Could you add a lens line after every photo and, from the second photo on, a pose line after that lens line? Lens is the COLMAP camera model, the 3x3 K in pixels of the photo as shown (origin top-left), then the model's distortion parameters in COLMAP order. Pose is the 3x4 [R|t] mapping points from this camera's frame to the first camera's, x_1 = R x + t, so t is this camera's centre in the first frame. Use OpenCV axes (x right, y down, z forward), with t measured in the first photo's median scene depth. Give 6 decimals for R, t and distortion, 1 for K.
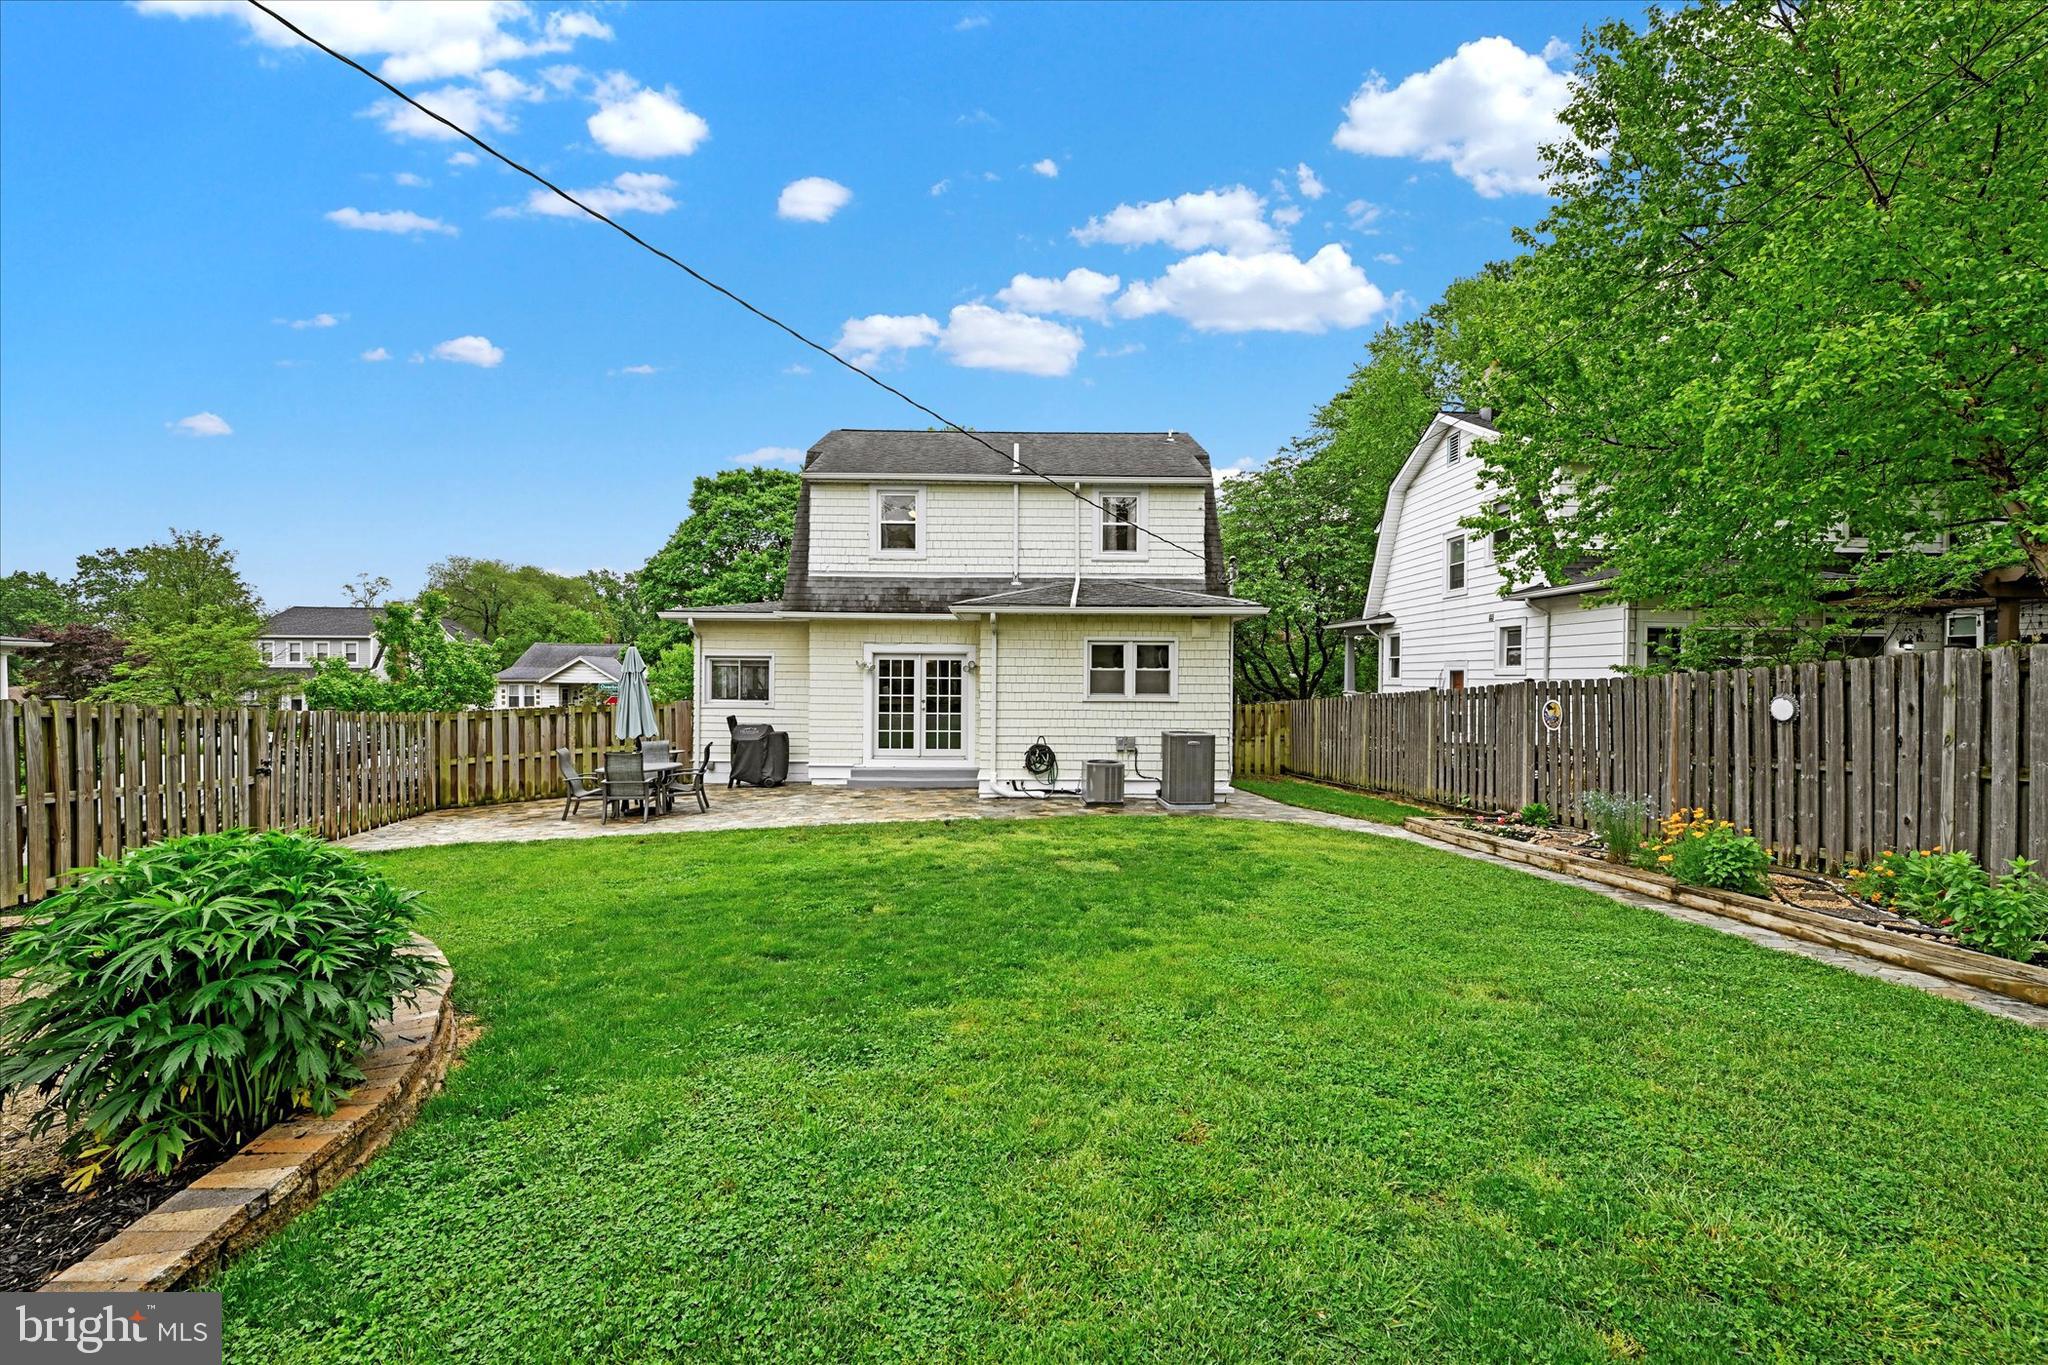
lens RADIAL K [[831.0, 0, 1012.5], [0, 831.0, 681.0], [0, 0, 1]] dist [0.001216, 0.000166]
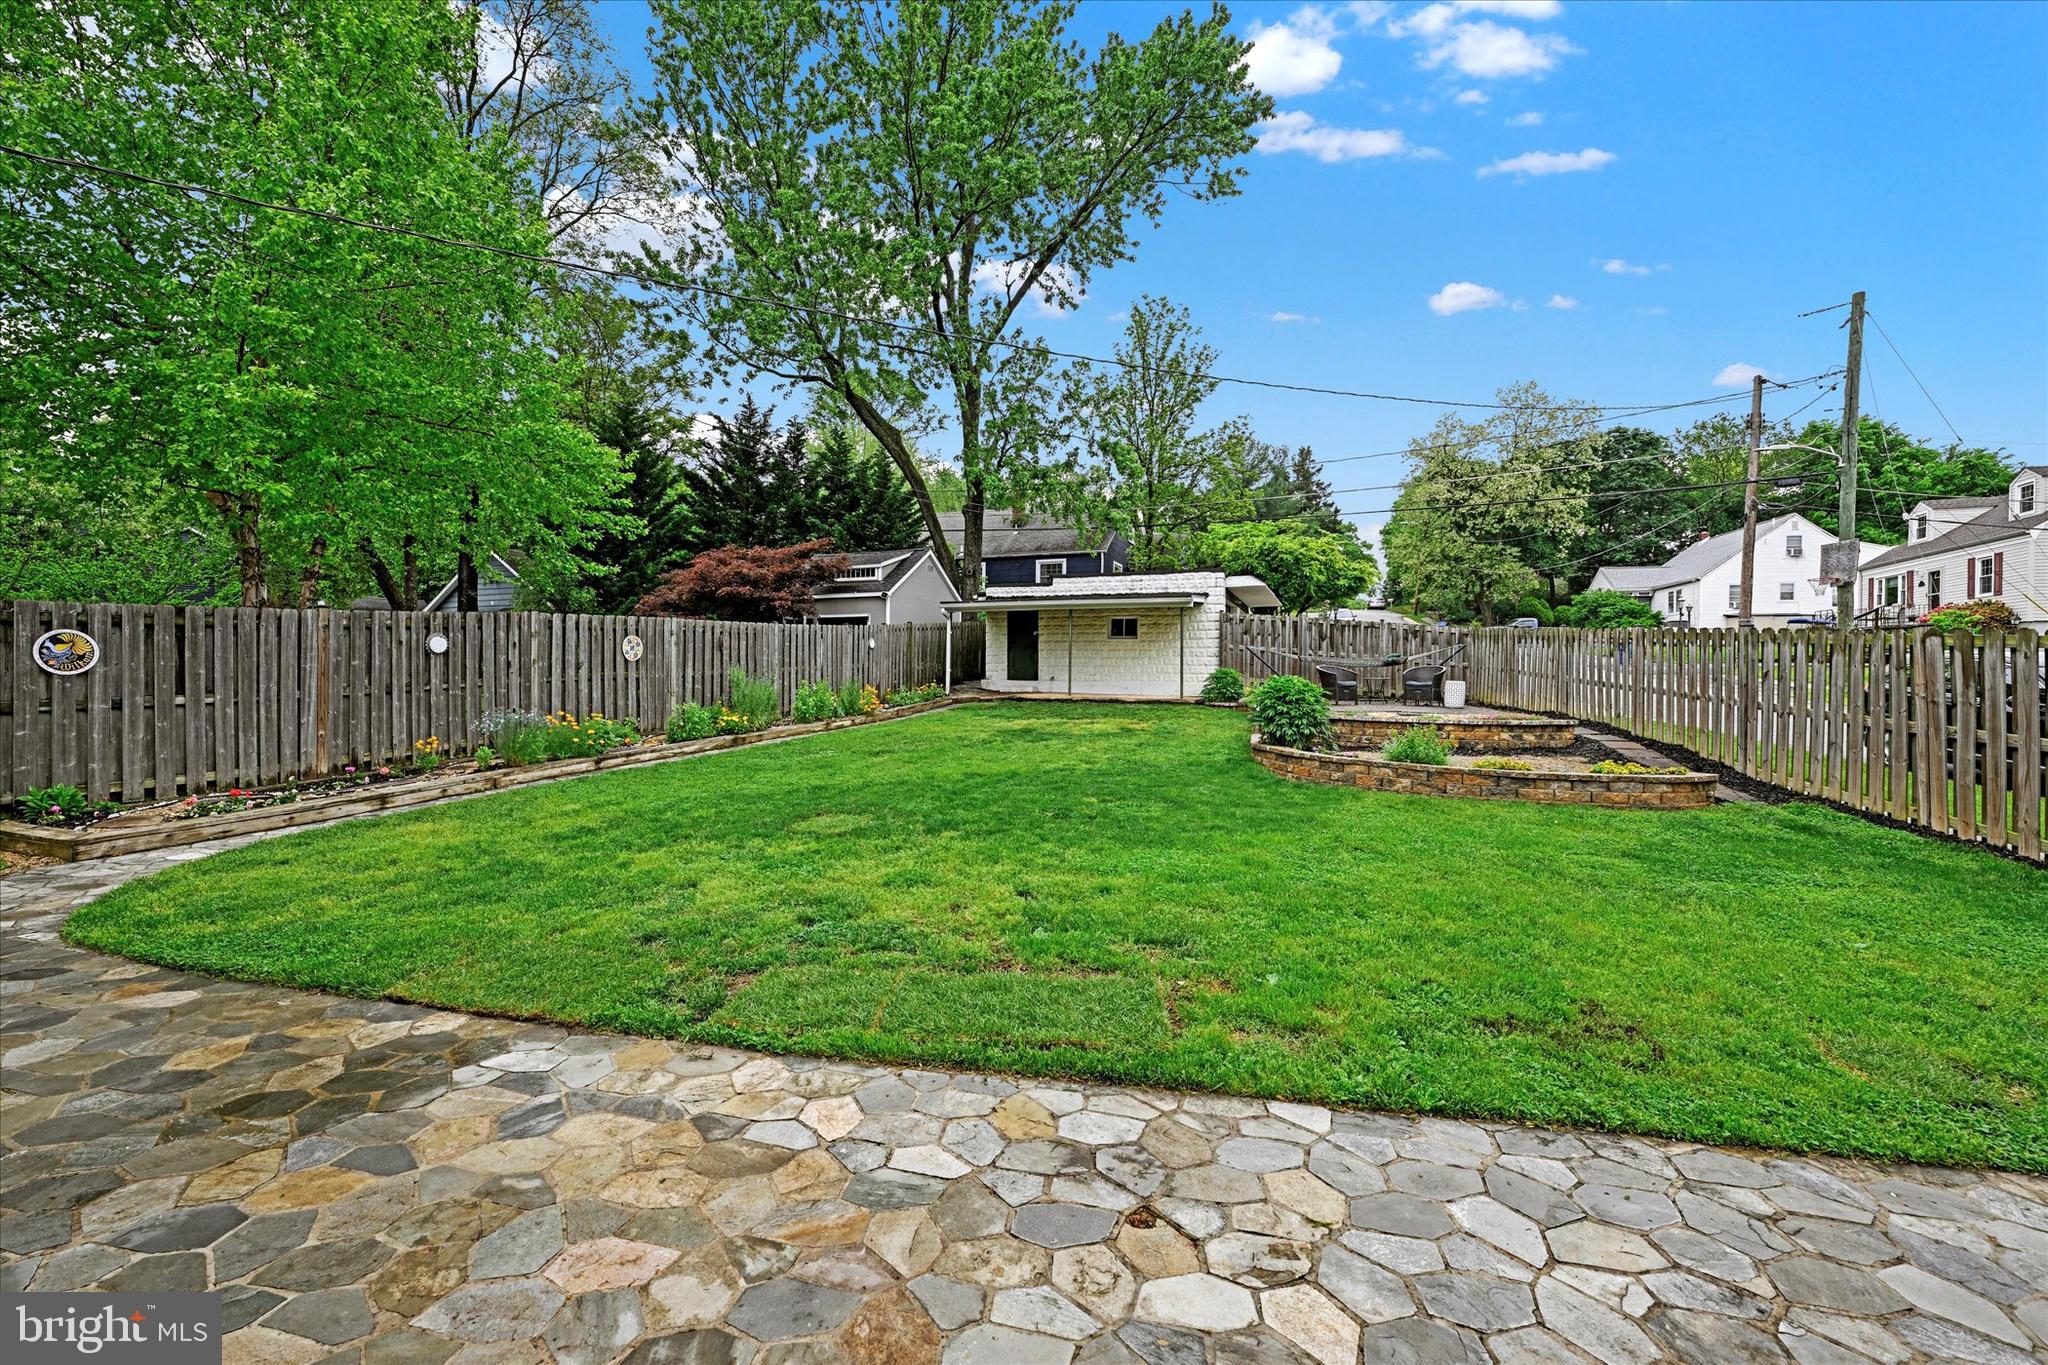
lens RADIAL K [[891.5, 0, 1024.0], [0, 891.5, 682.5], [0, 0, 1]] dist [-0.000679, -0.000007]
pose [[-0.934127, -0.012428, 0.356726, -0.225756], [-0.011156, 0.999922, 0.005624, 0.036412], [-0.356768, 0.001274, -0.934192, 0.953577]]
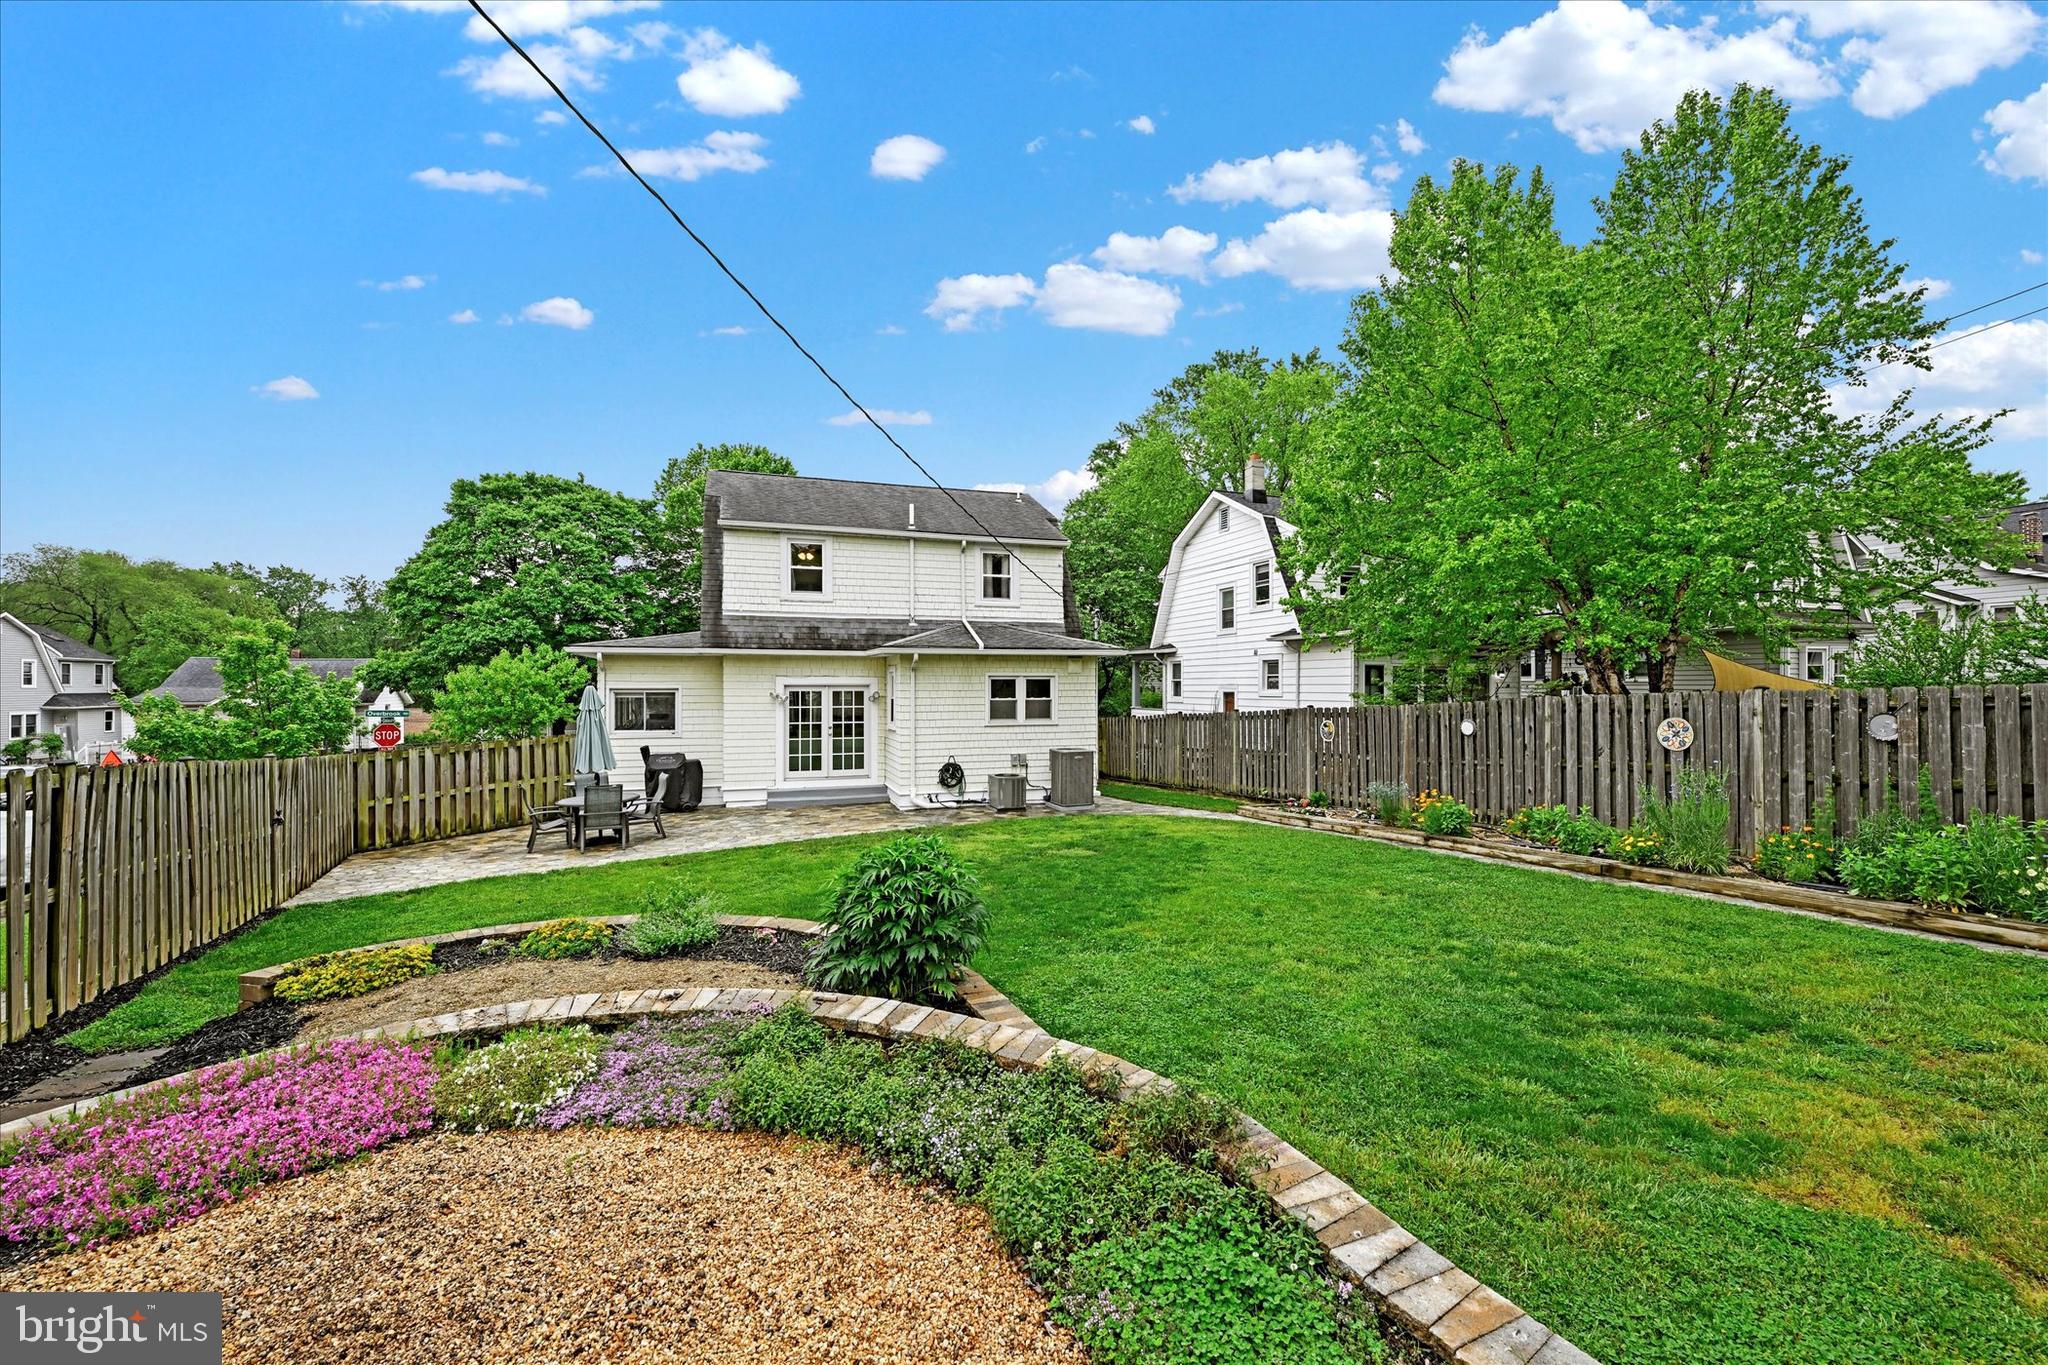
lens RADIAL K [[825.8, 0, 1024.0], [0, 825.8, 682.5], [0, 0, 1]] dist [0.000487, 0.000249]
pose [[0.949170, -0.006990, 0.314685, -0.214629], [0.010007, 0.999918, -0.007973, -0.025700], [-0.314604, 0.010717, 0.949163, -0.145104]]
